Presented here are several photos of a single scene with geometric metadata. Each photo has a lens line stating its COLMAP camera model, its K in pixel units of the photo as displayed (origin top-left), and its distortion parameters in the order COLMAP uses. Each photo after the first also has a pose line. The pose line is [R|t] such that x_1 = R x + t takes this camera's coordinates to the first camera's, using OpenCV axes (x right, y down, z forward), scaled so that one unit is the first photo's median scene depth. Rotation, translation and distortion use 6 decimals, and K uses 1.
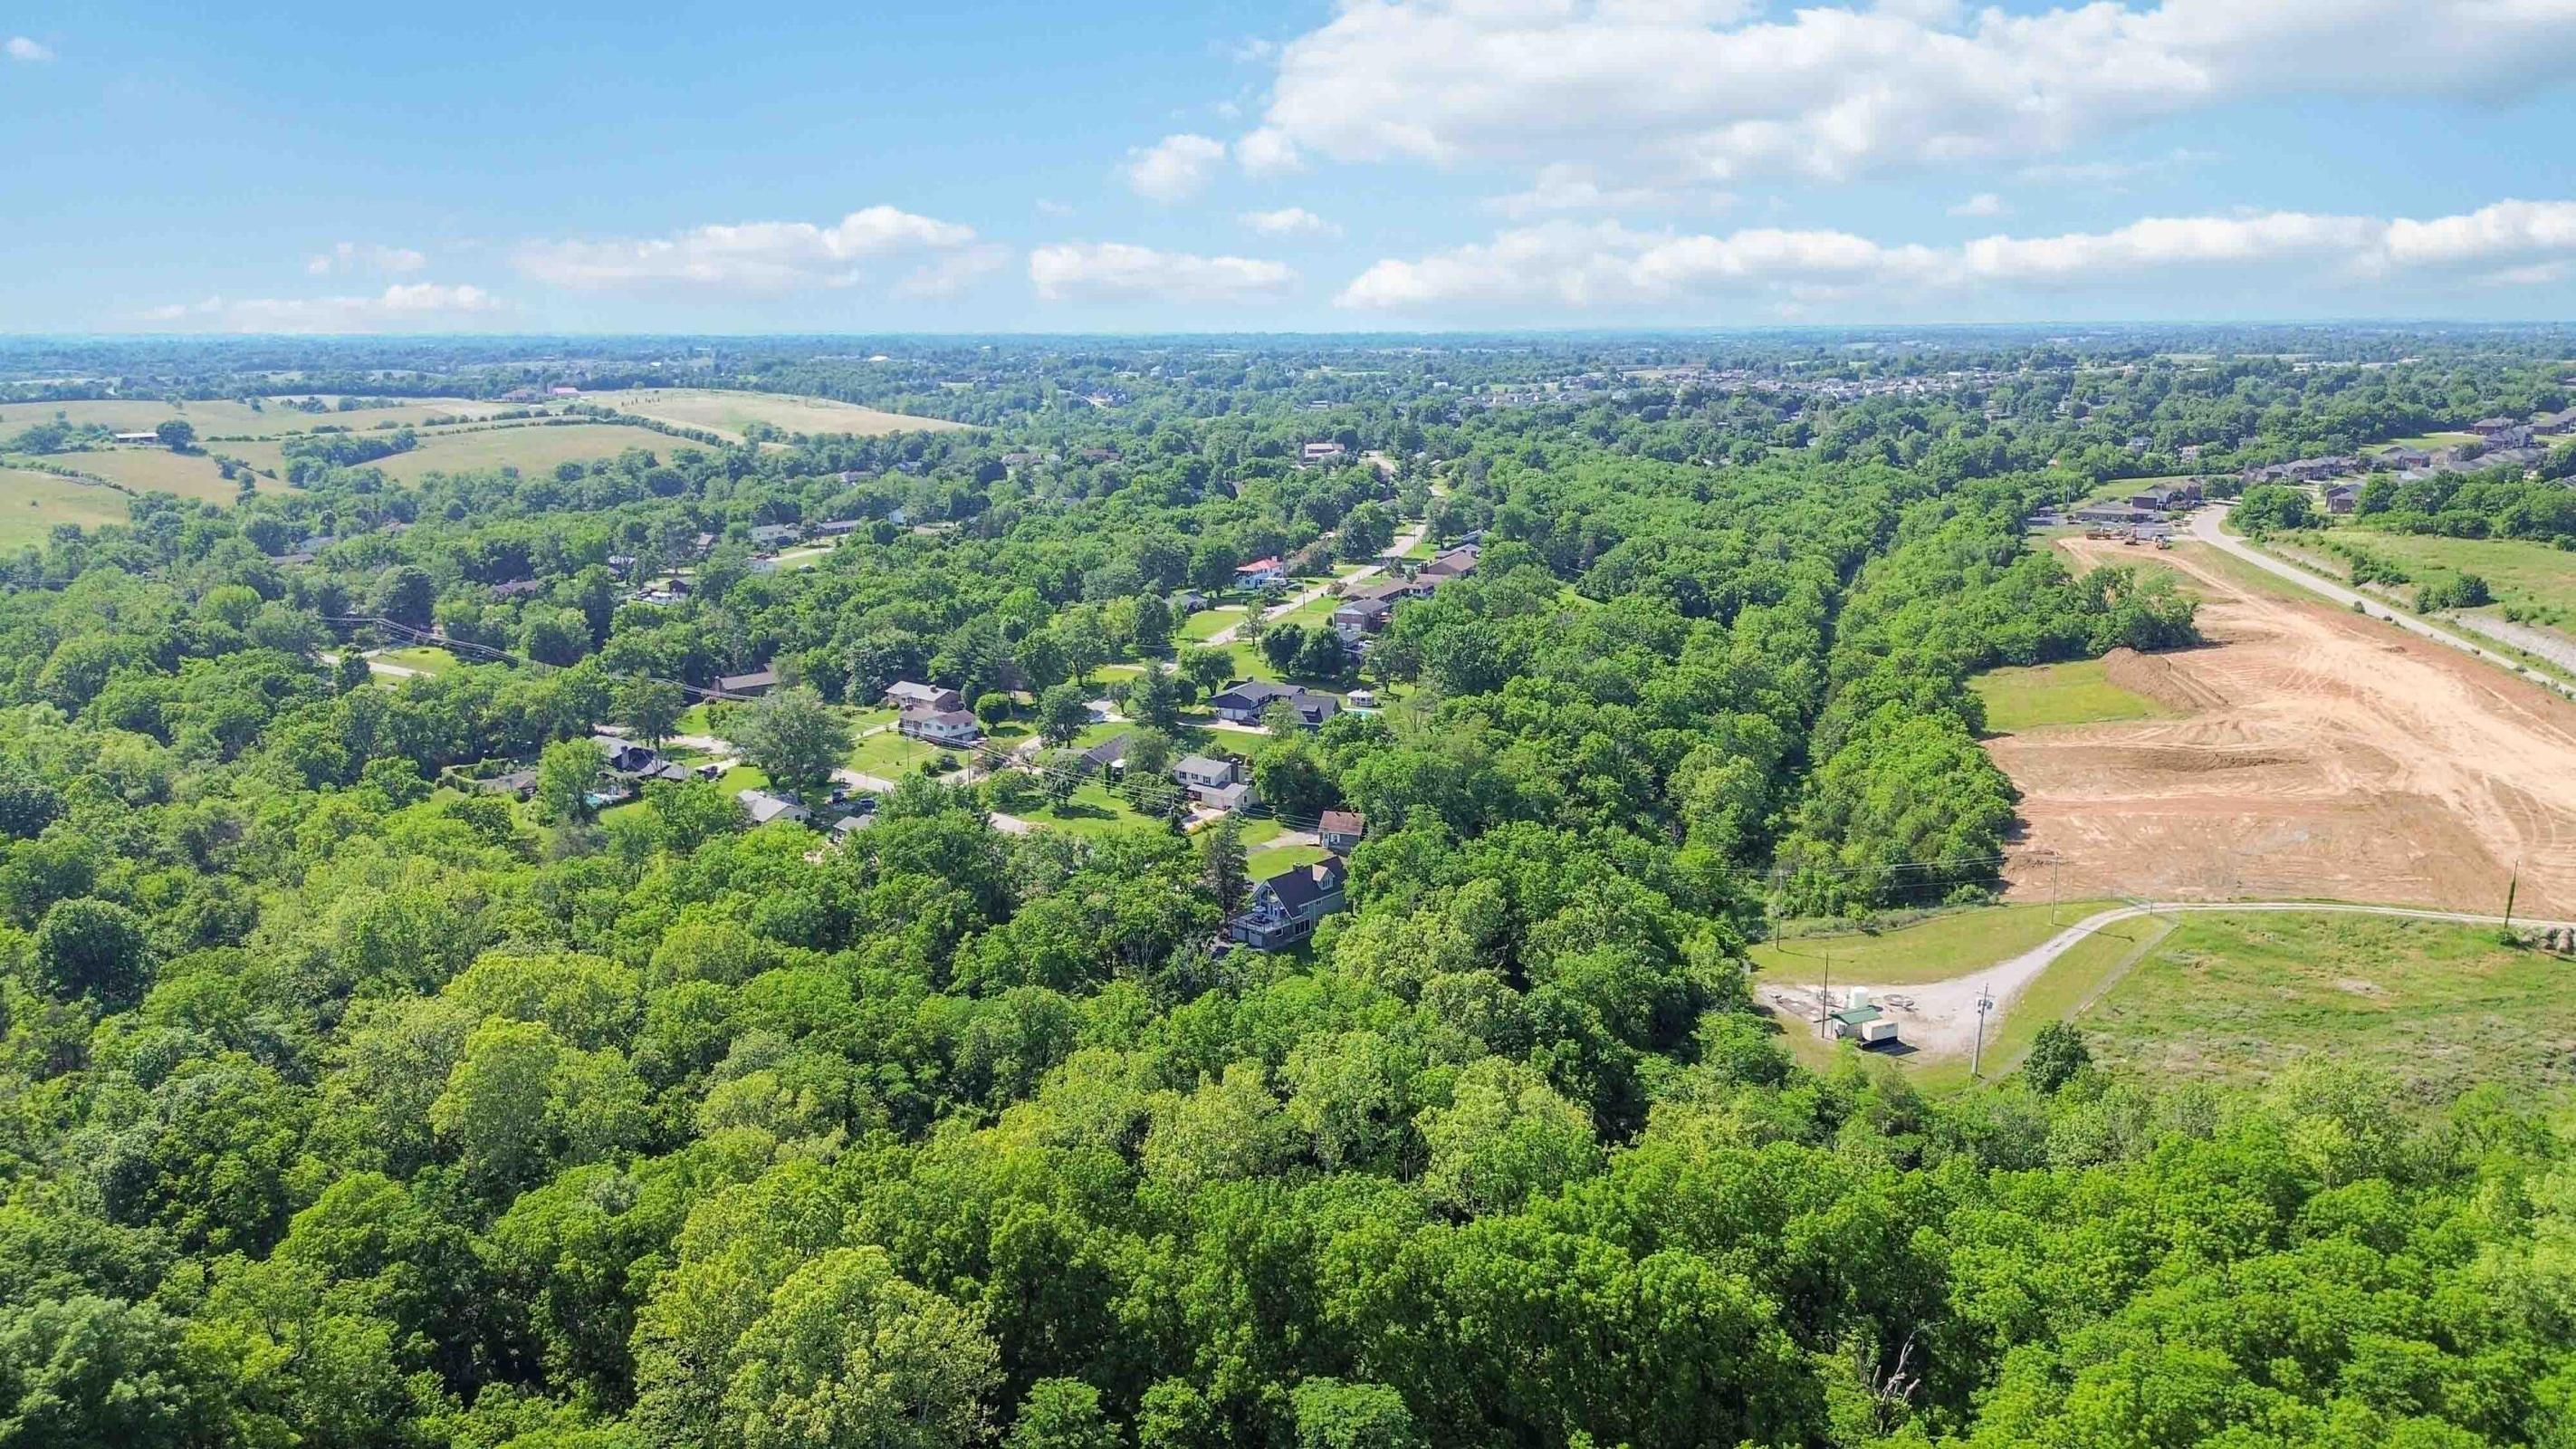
lens RADIAL K [[1784.3, 0, 1287.9], [0, 1784.3, 726.1], [0, 0, 1]] dist [0.005962, 0.000337]
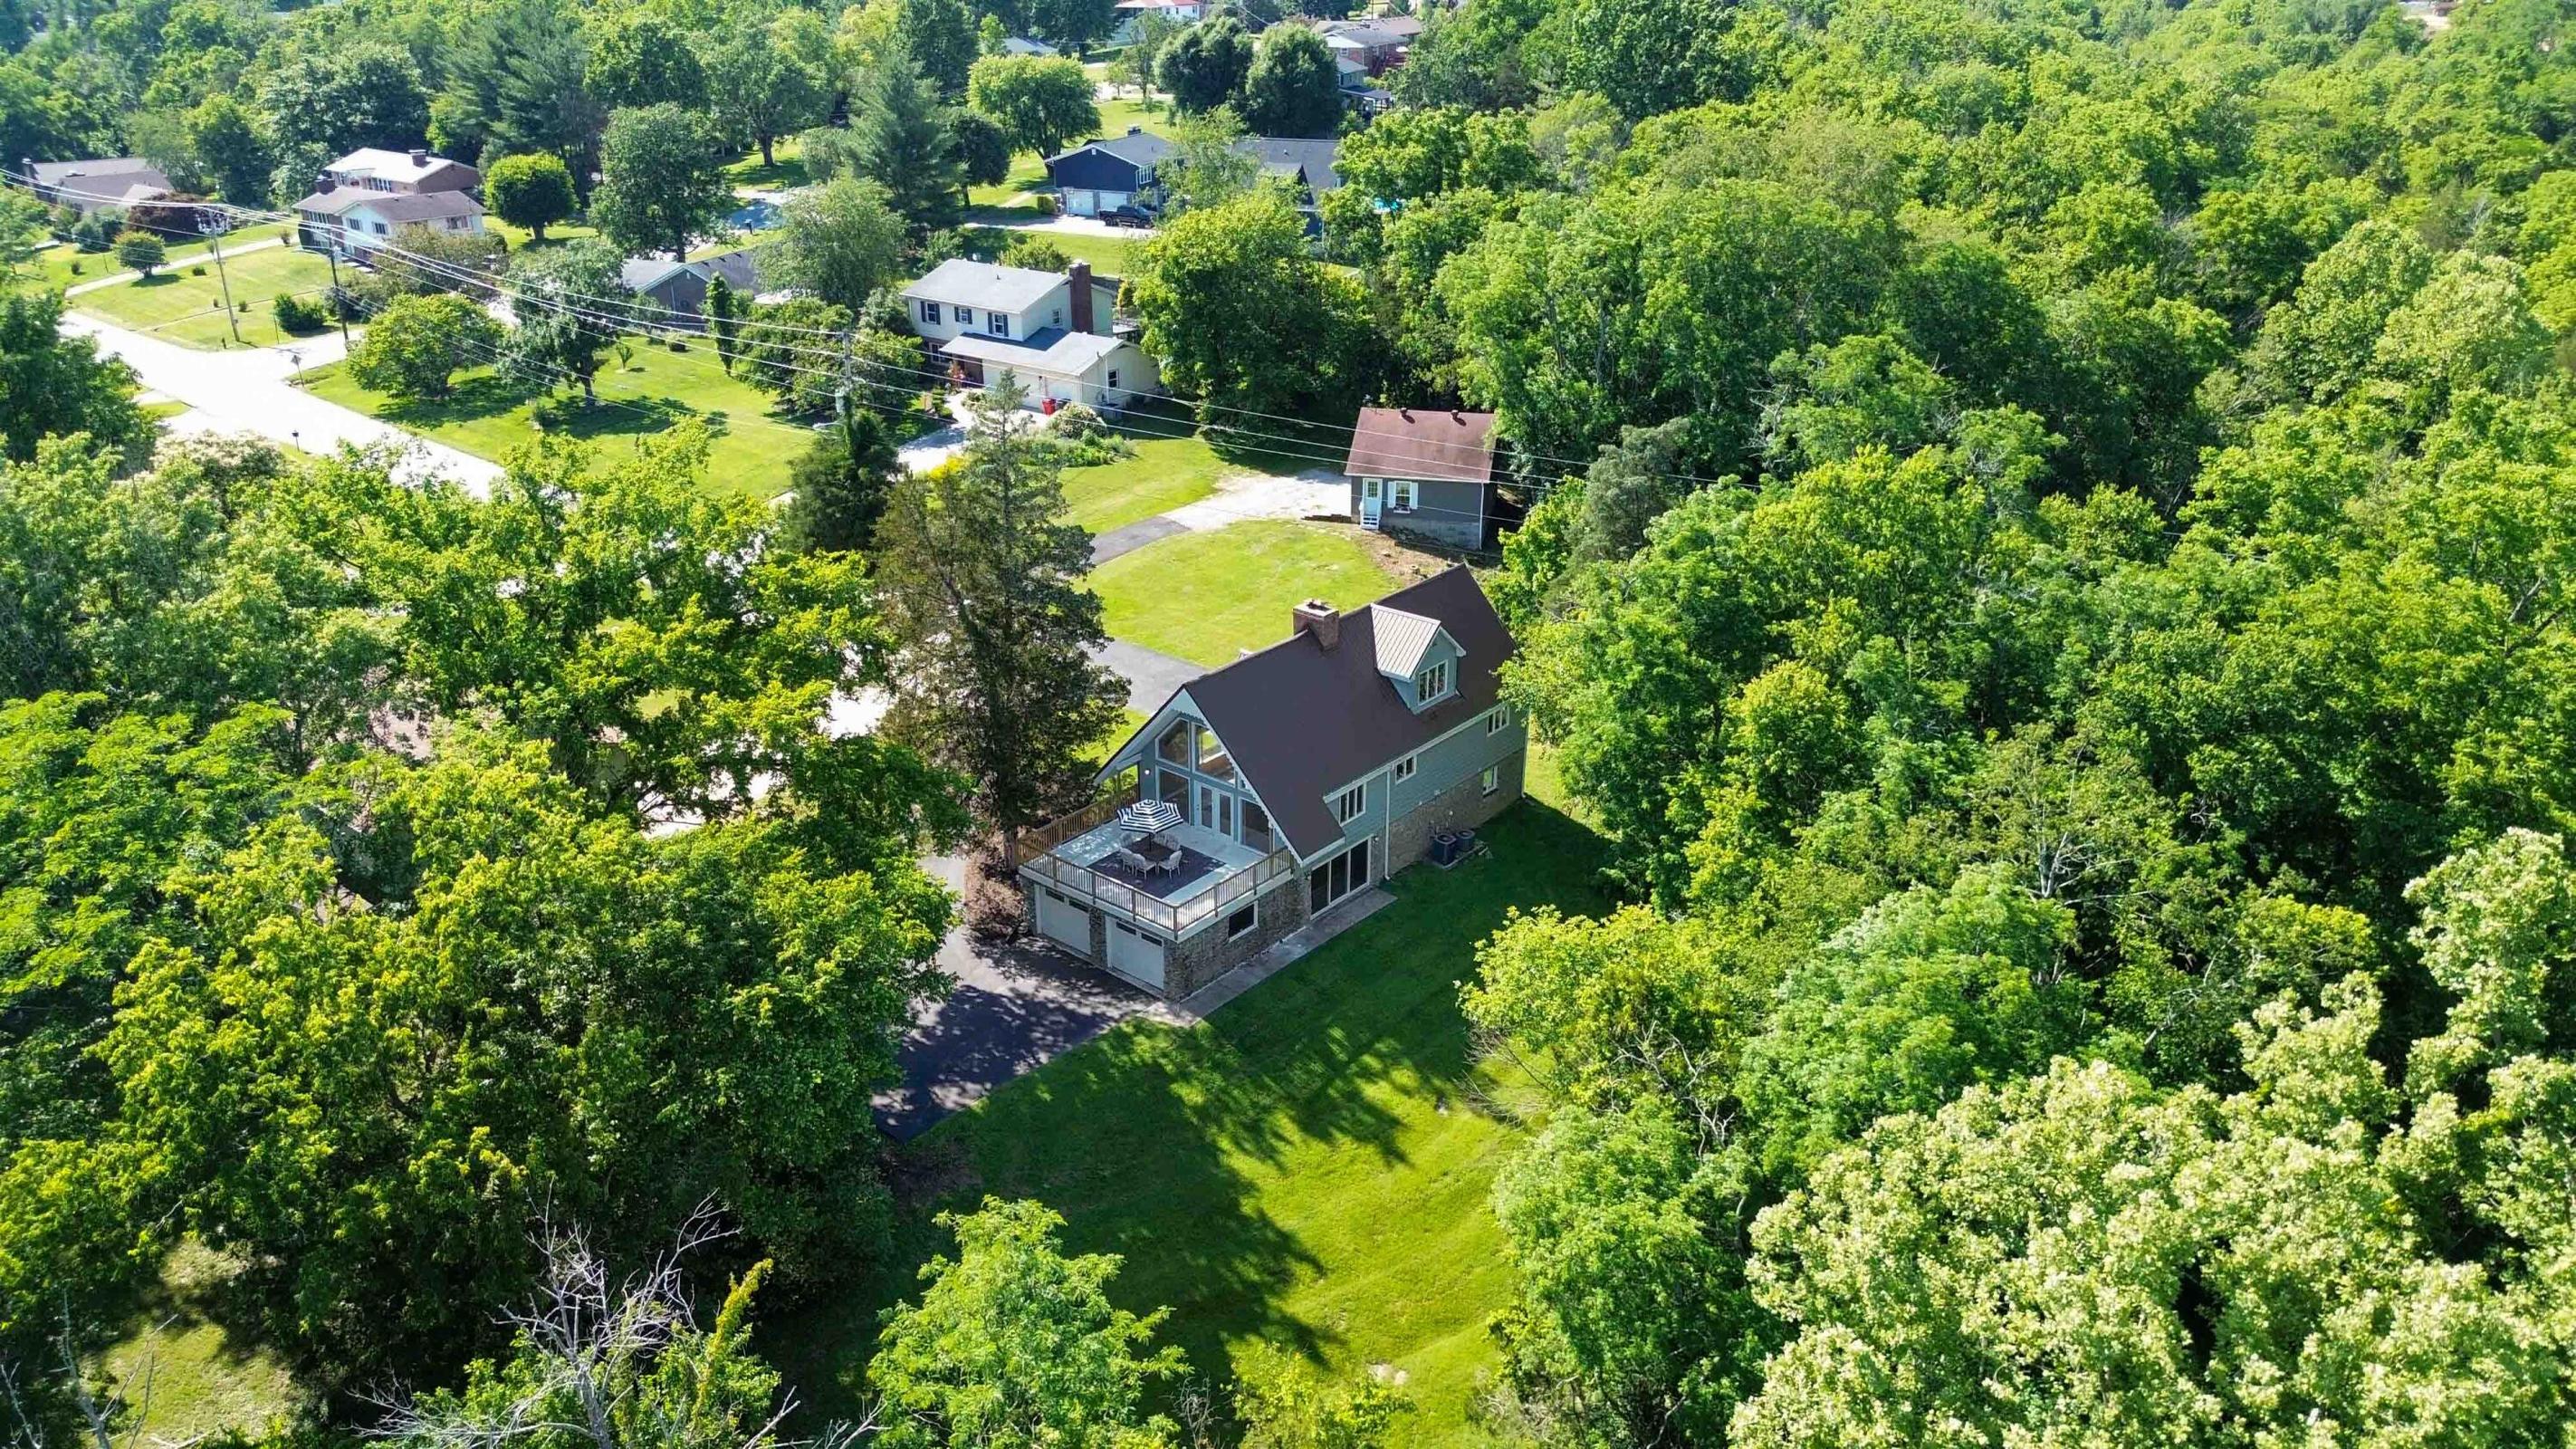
lens RADIAL K [[1784.3, 0, 1285.3], [0, 1784.3, 726.4], [0, 0, 1]] dist [0.005962, 0.000337]
pose [[0.998718, -0.008689, 0.049877, -0.008683], [-0.000964, 0.981720, 0.190326, 0.041377], [-0.050619, -0.190130, 0.980453, 0.661395]]
